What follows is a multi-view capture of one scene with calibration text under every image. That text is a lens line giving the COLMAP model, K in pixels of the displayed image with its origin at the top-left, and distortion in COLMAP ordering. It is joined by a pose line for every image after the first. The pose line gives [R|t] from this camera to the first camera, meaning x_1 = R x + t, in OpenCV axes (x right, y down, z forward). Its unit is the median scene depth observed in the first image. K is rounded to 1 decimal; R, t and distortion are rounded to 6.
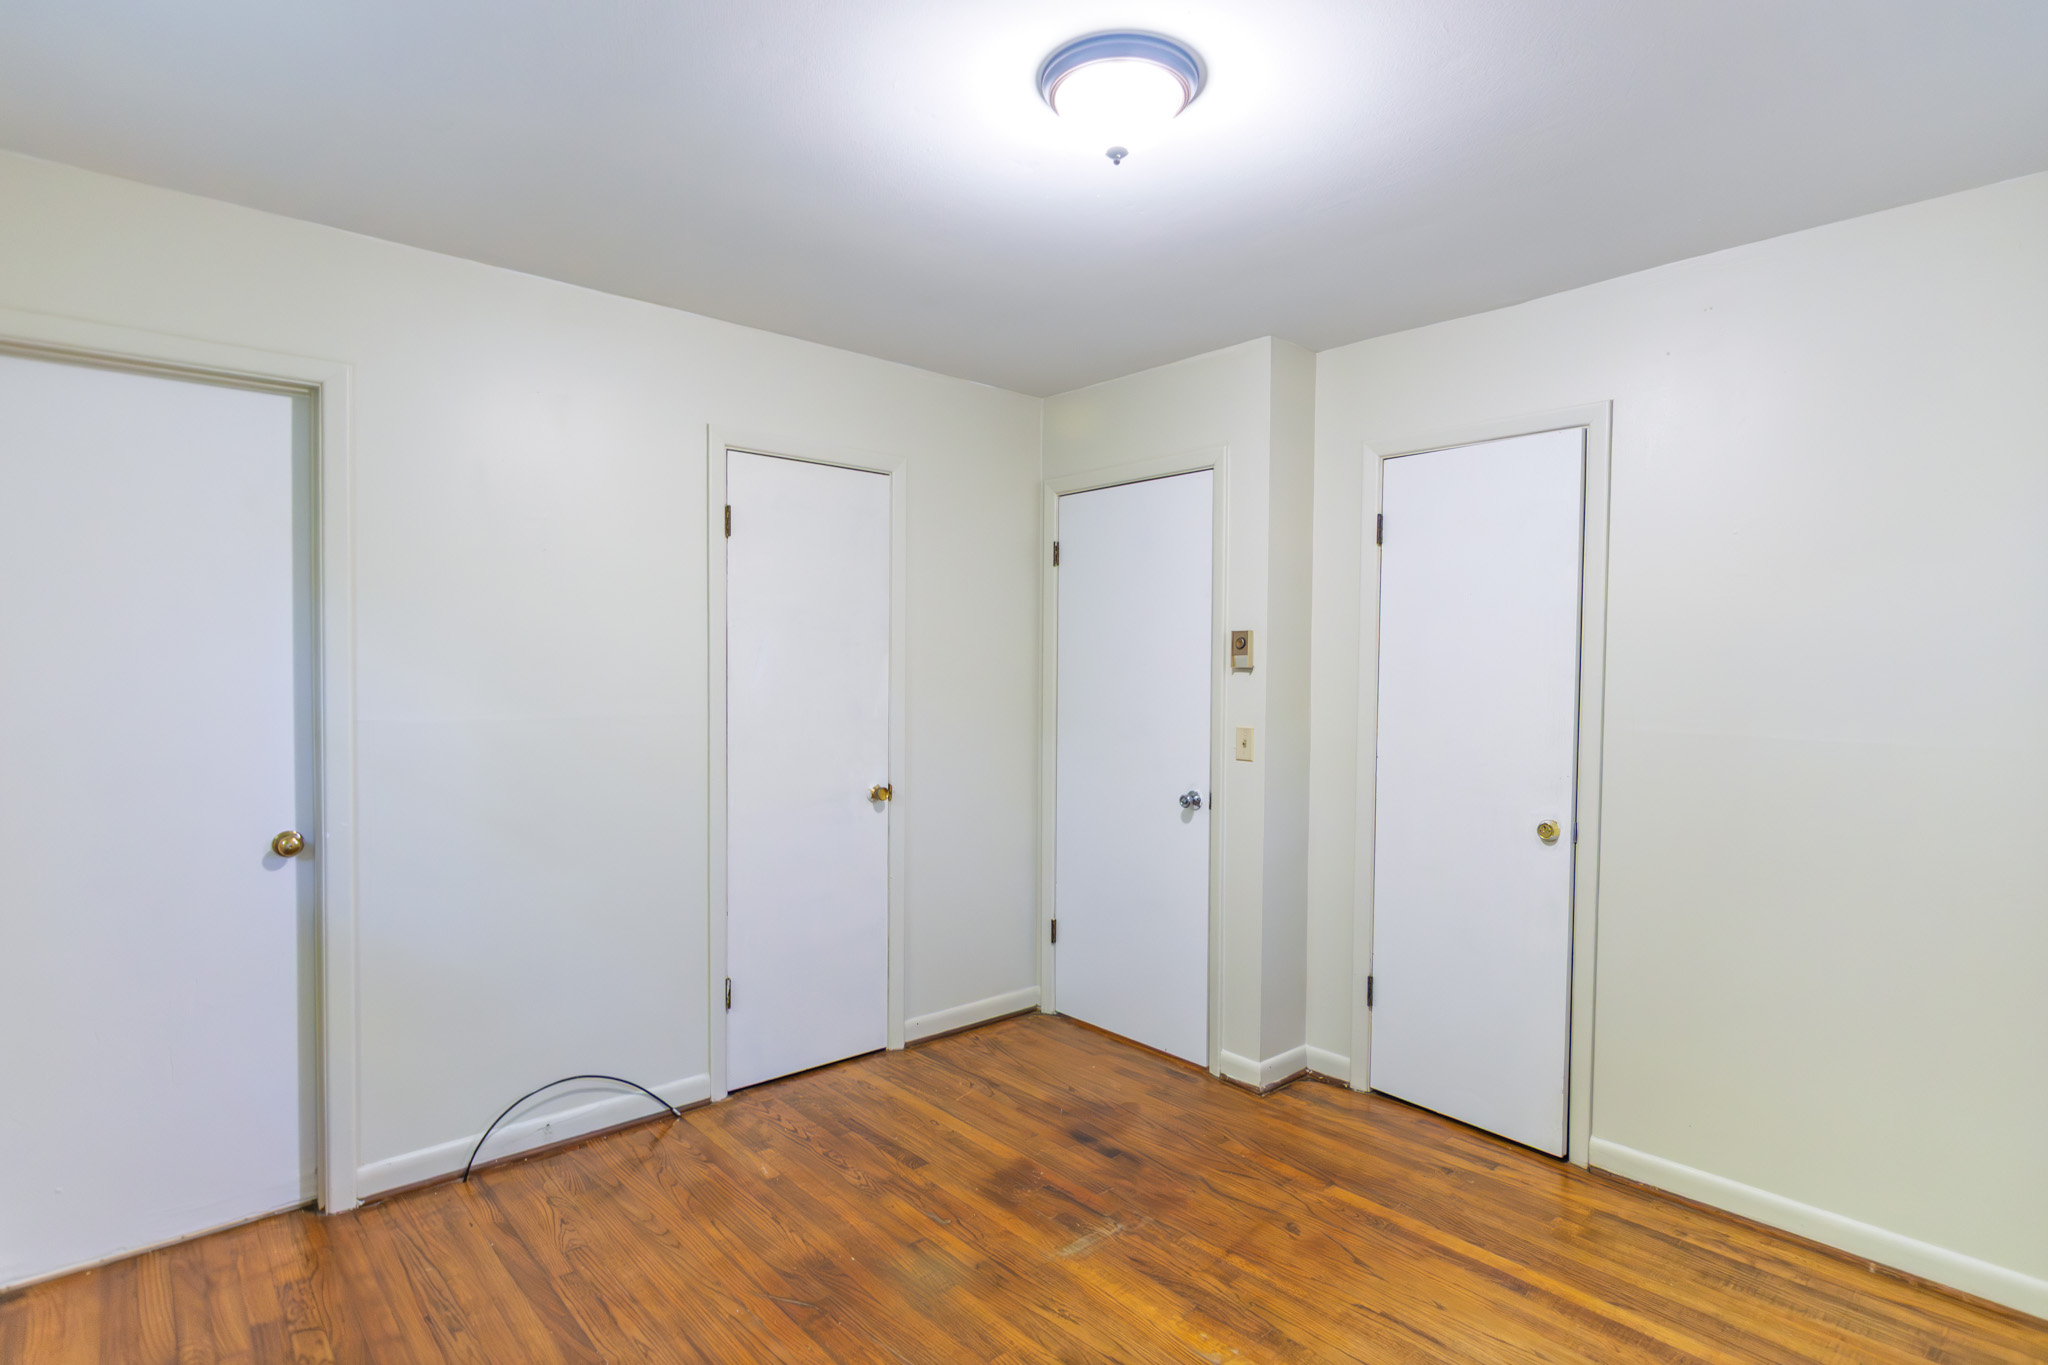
lens RADIAL K [[1045.3, 0, 1034.4], [0, 1045.3, 688.9], [0, 0, 1]] dist [-0.003140, 0.001050]
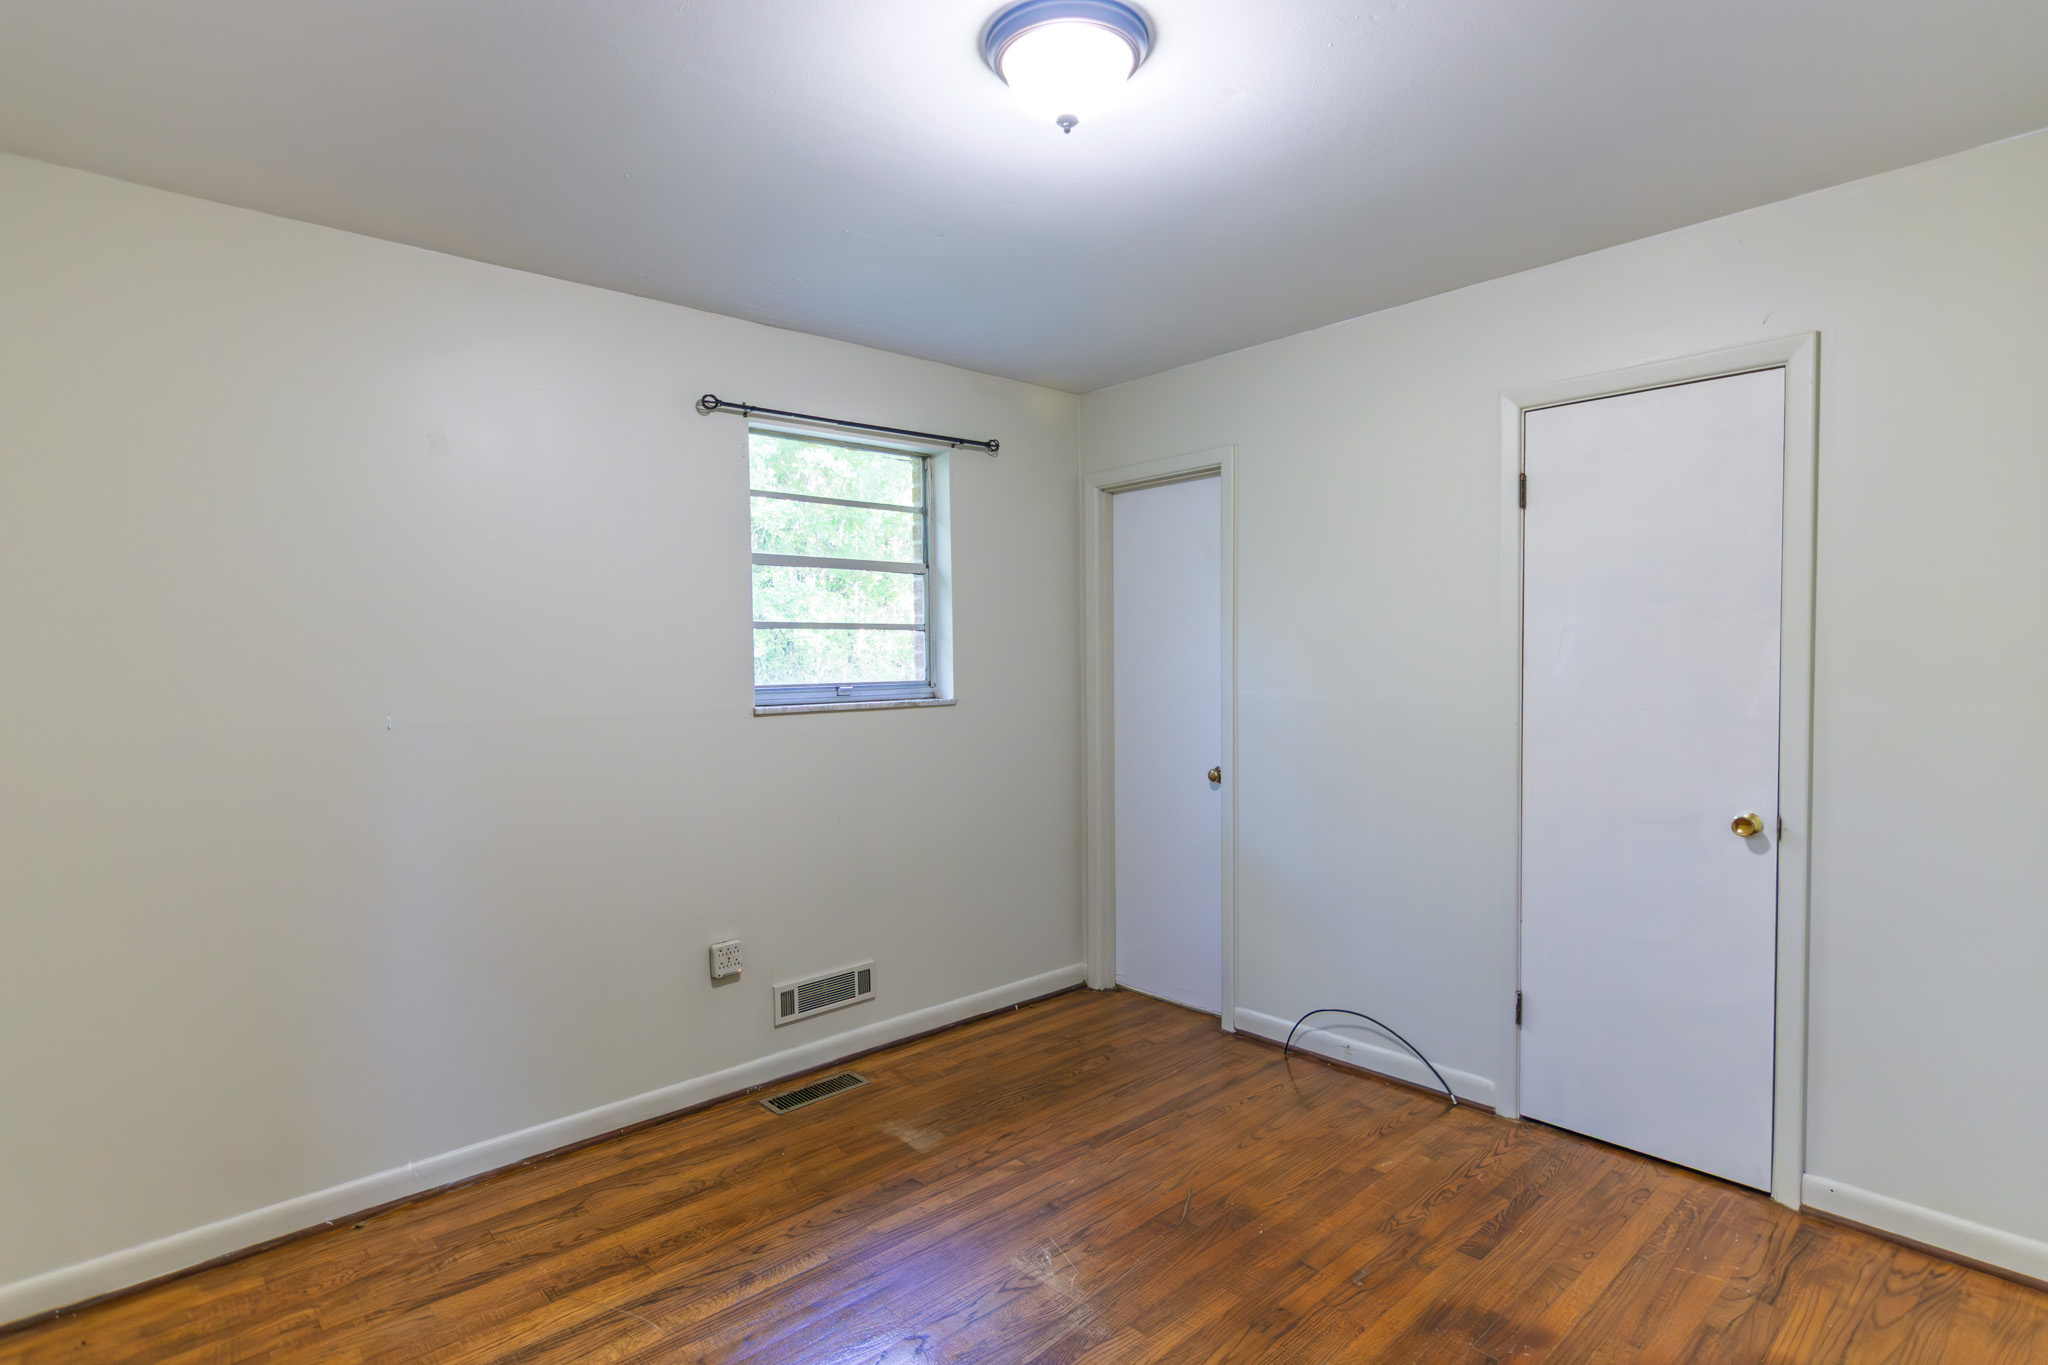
lens RADIAL K [[1065.4, 0, 1024.0], [0, 1065.4, 682.5], [0, 0, 1]] dist [0.001630, 0.001335]
pose [[-0.013739, 0.020697, -0.999691, 0.759535], [-0.002826, 0.999781, 0.020737, -0.014600], [0.999902, 0.003110, -0.013678, 0.681121]]
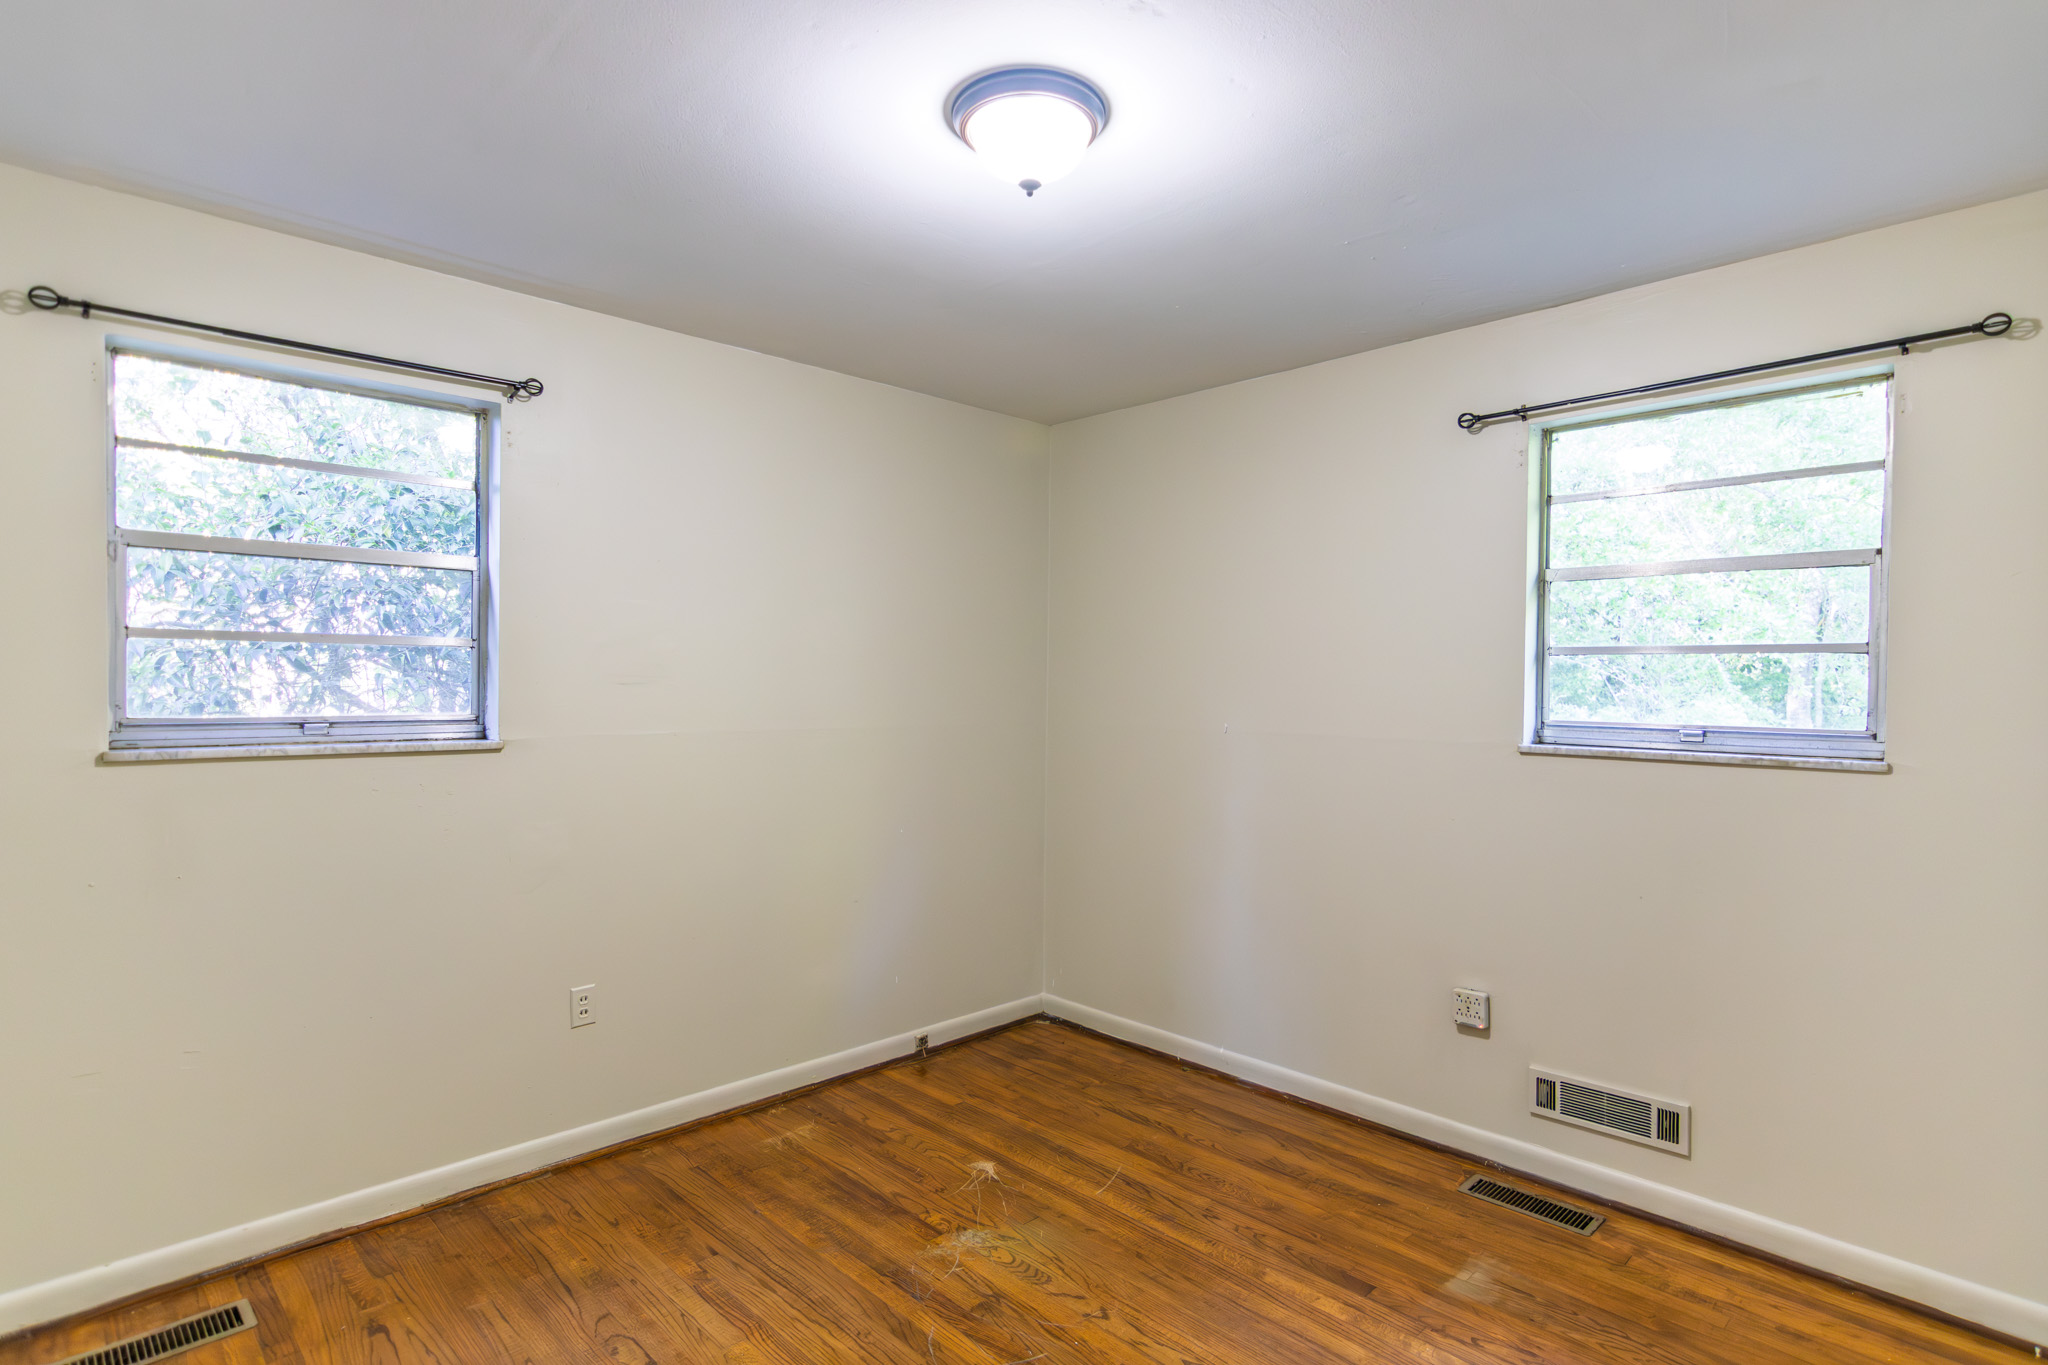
lens RADIAL K [[1065.4, 0, 1024.0], [0, 1065.4, 682.5], [0, 0, 1]] dist [0.001630, 0.001335]
pose [[-0.999877, -0.015415, -0.002851, 0.030306], [-0.015476, 0.999621, 0.022755, -0.039137], [0.002499, 0.022797, -0.999737, 1.465102]]
